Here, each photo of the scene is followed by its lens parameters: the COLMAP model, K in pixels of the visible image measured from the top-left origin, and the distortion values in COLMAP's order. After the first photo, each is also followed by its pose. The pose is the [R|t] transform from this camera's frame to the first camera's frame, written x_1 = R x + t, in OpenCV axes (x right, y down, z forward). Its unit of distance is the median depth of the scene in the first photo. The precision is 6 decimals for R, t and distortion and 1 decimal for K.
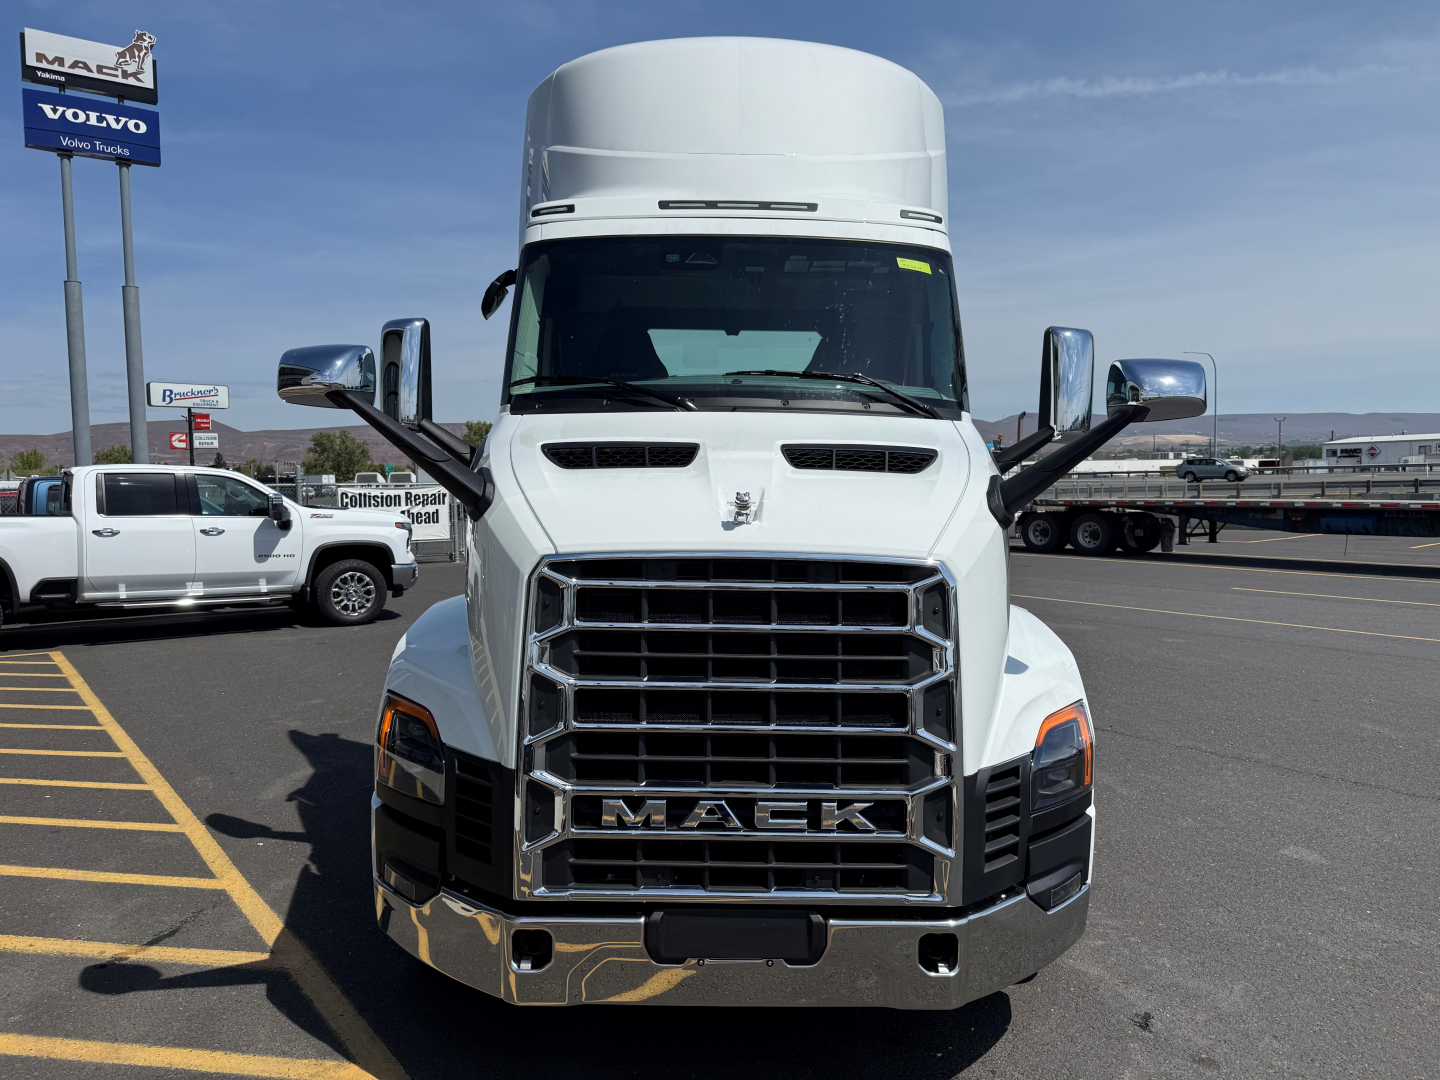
lens RADIAL K [[1027.6, 0, 715.5], [0, 1027.6, 555.3], [0, 0, 1]] dist [0.007489, -0.005771]
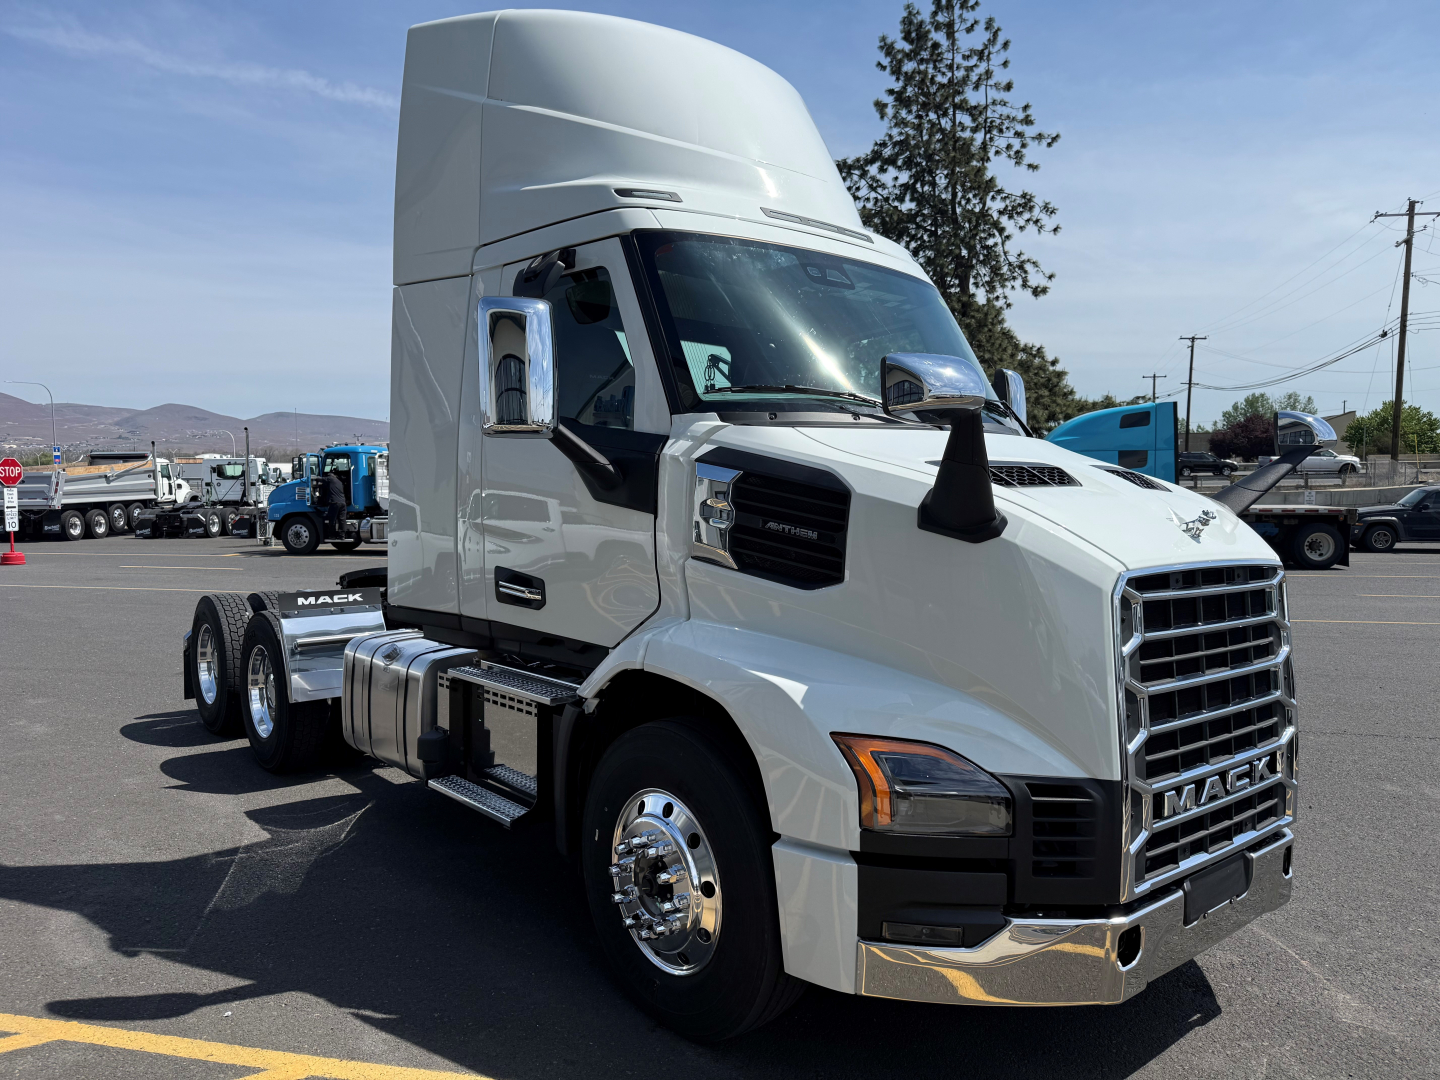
lens RADIAL K [[1027.6, 0, 715.5], [0, 1027.6, 555.3], [0, 0, 1]] dist [0.007489, -0.005771]
pose [[0.769820, -0.040456, 0.636977, -1.155952], [0.041617, 0.999047, 0.013156, -0.049283], [-0.636903, 0.016381, 0.770770, 0.452915]]
